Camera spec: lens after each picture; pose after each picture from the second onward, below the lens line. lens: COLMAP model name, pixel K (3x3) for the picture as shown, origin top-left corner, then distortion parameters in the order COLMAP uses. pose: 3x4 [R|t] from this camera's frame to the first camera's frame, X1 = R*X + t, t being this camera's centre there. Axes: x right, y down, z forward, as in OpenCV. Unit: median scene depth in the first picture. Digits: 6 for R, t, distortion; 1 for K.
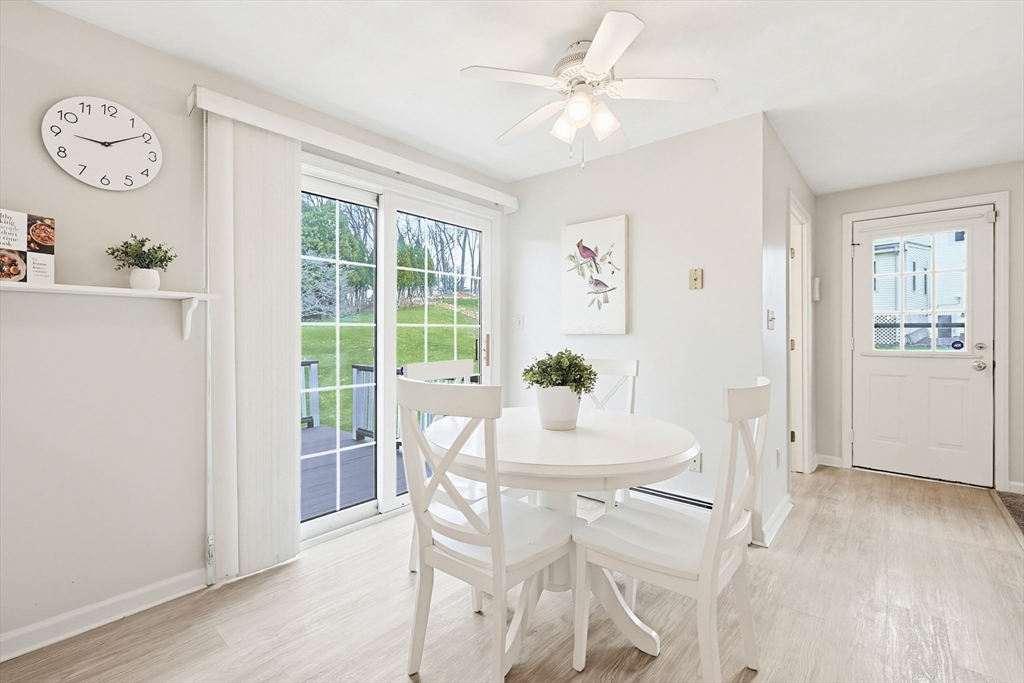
lens RADIAL K [[446.6, 0, 523.6], [0, 446.6, 333.0], [0, 0, 1]] dist [-0.000073, -0.000259]
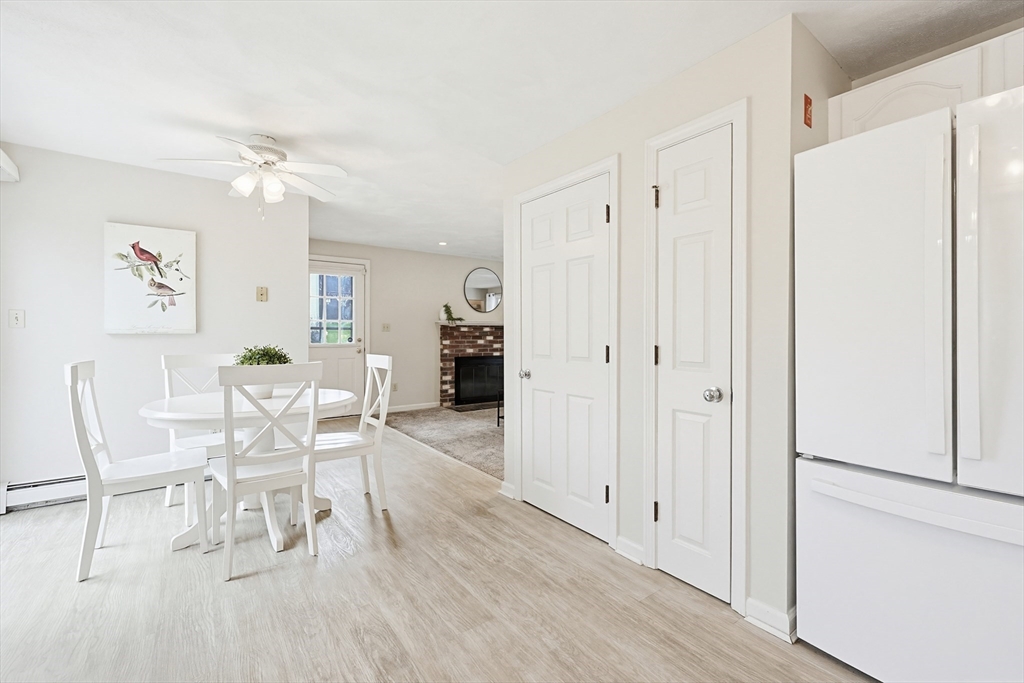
lens RADIAL K [[446.6, 0, 523.6], [0, 446.6, 333.0], [0, 0, 1]] dist [-0.000073, -0.000259]
pose [[0.226666, 0.001147, 0.973972, -0.685131], [-0.003381, 0.999994, -0.000391, -0.001390], [-0.973967, -0.003204, 0.226669, -0.100442]]
